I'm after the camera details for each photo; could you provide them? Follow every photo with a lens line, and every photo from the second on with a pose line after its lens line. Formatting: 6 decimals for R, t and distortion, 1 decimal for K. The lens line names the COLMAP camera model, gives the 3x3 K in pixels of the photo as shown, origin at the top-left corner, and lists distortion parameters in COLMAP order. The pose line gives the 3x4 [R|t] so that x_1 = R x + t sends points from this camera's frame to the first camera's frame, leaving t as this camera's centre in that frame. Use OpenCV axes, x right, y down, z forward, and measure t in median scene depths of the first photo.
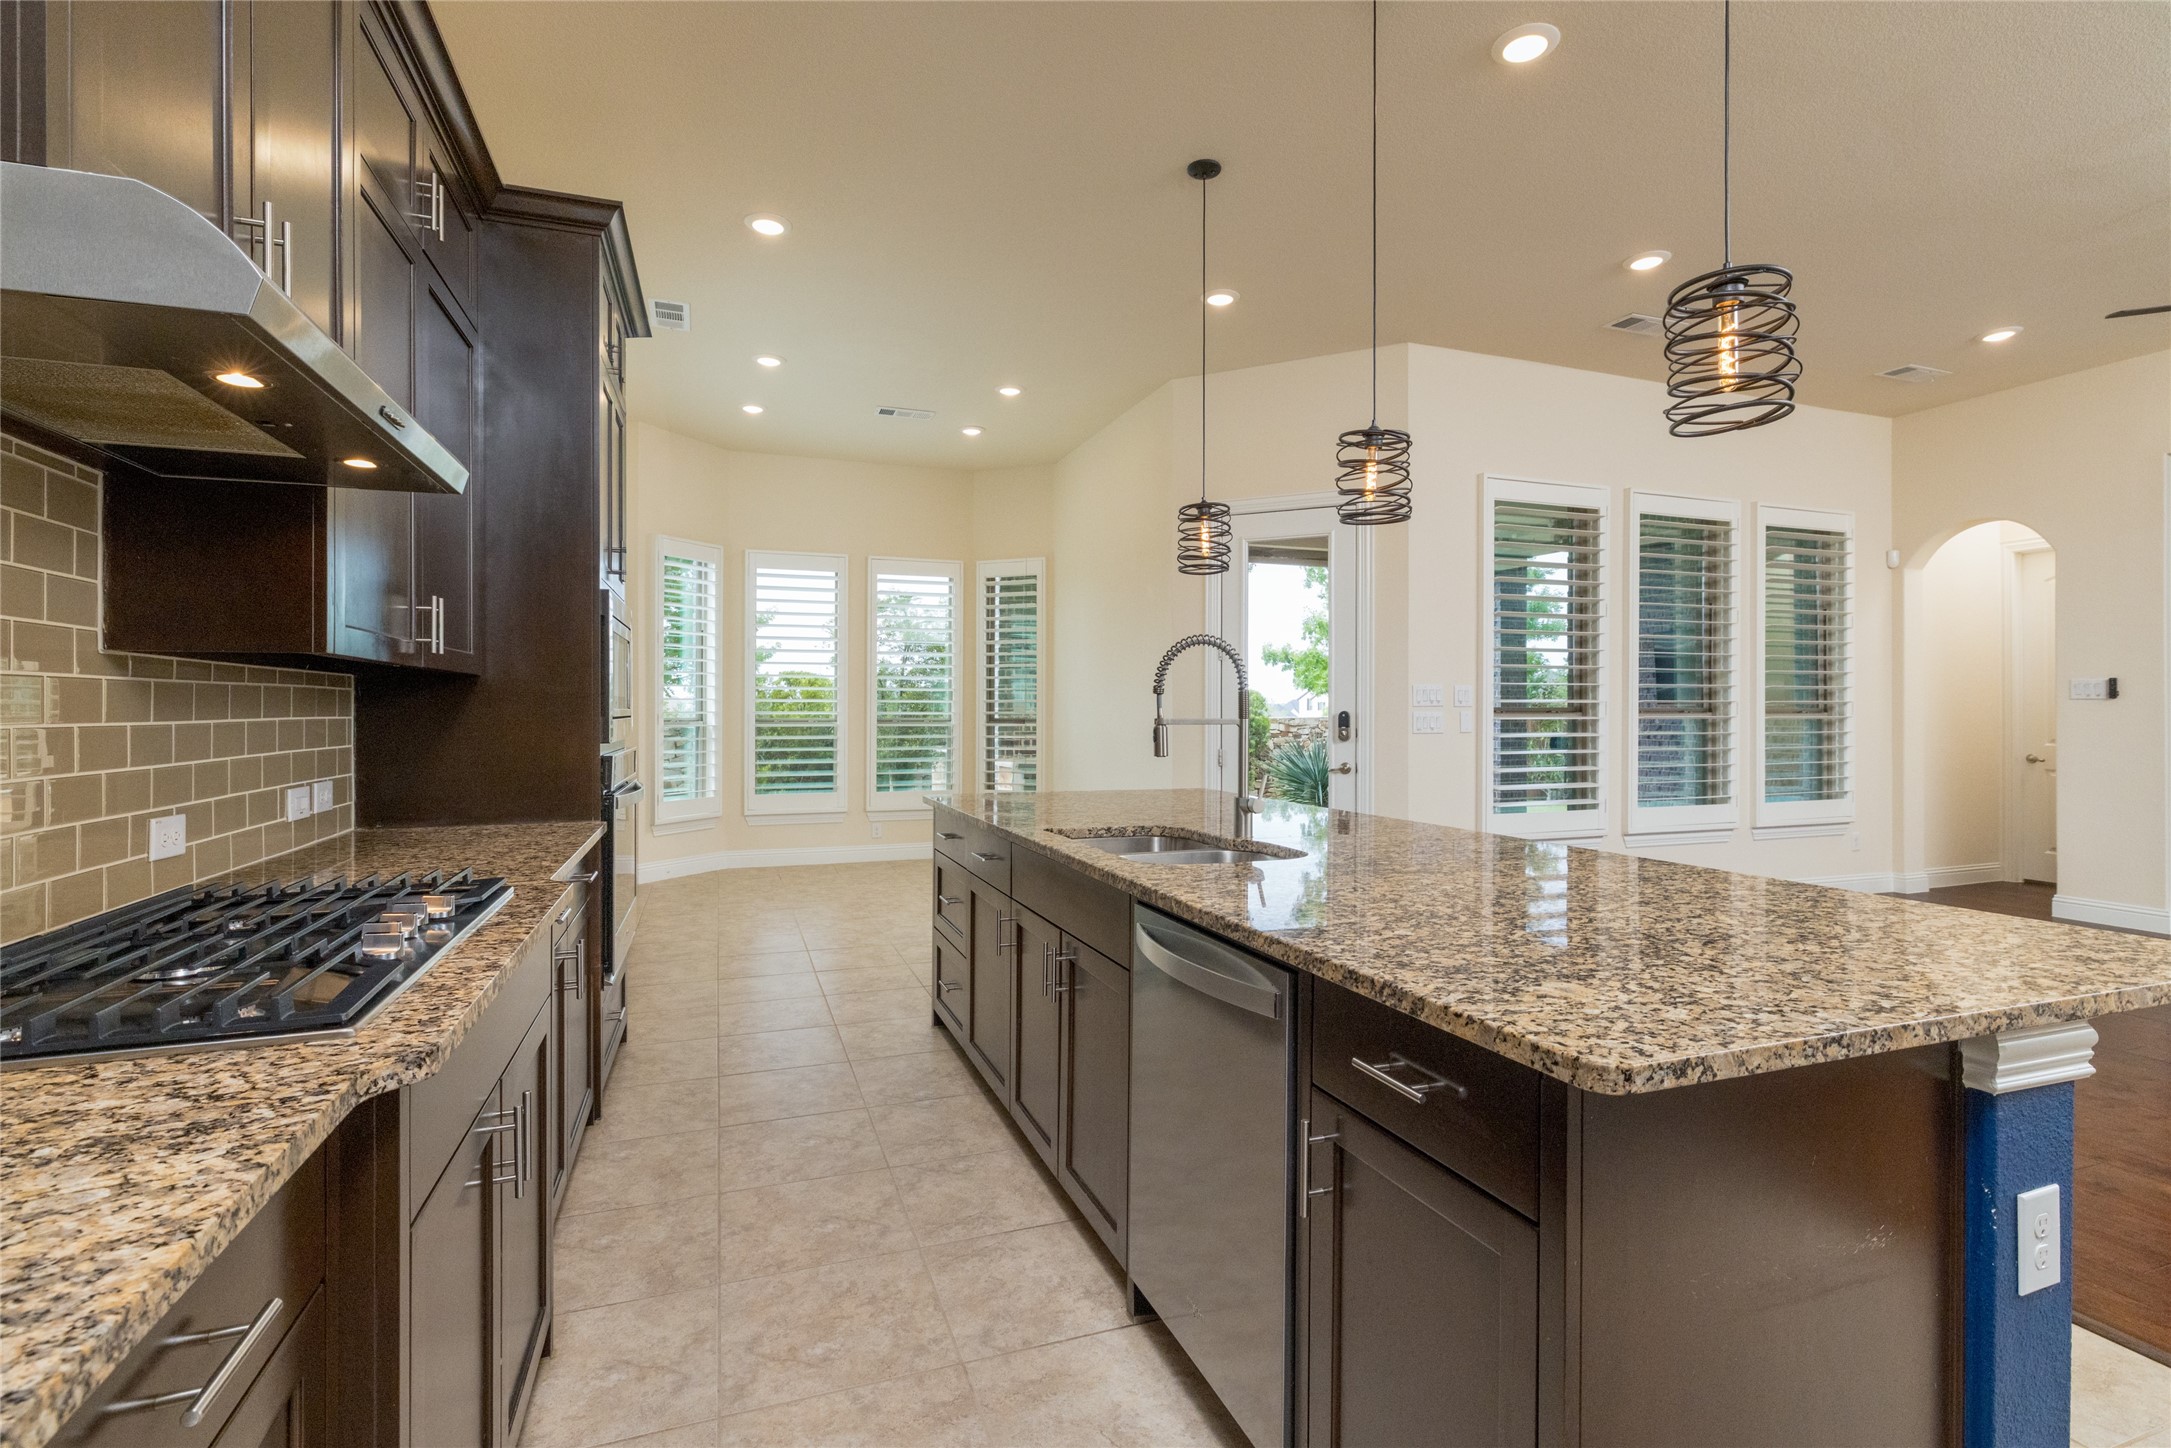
lens RADIAL K [[999.5, 0, 1098.1], [0, 999.5, 714.0], [0, 0, 1]] dist [-0.005418, 0.002256]
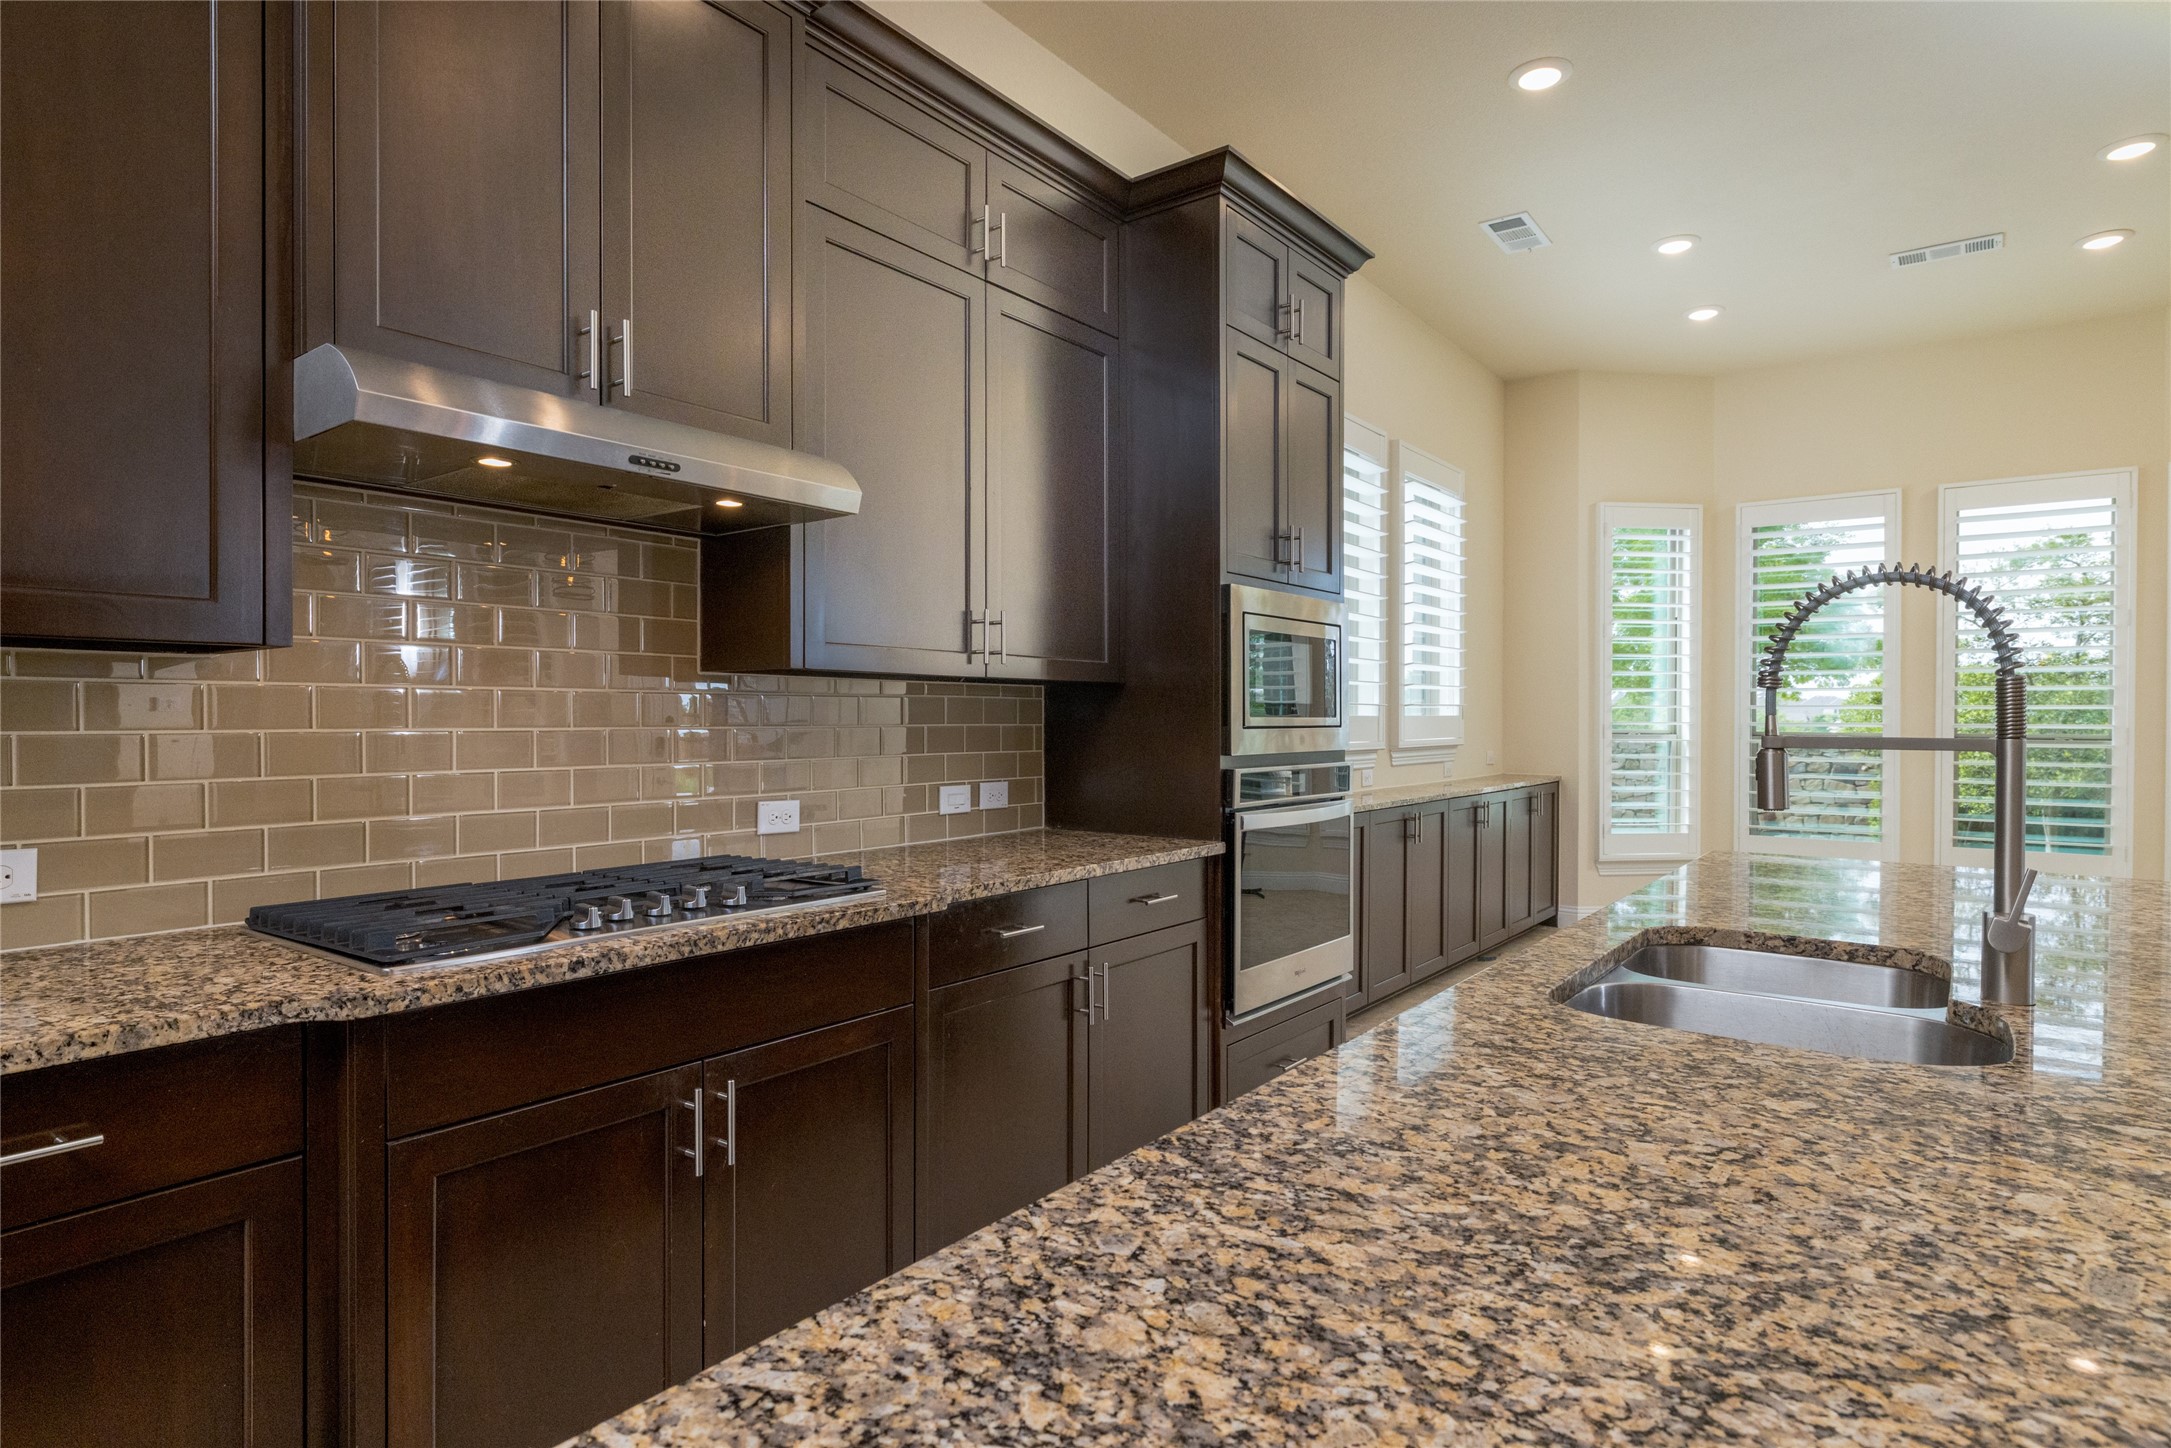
lens RADIAL K [[1174.2, 0, 1098.7], [0, 1174.2, 725.7], [0, 0, 1]] dist [0.007178, -0.001413]
pose [[0.535380, 0.006034, -0.844590, 0.349560], [-0.006031, 0.999976, 0.003321, -0.000170], [0.844590, 0.003316, 0.535404, 0.344443]]
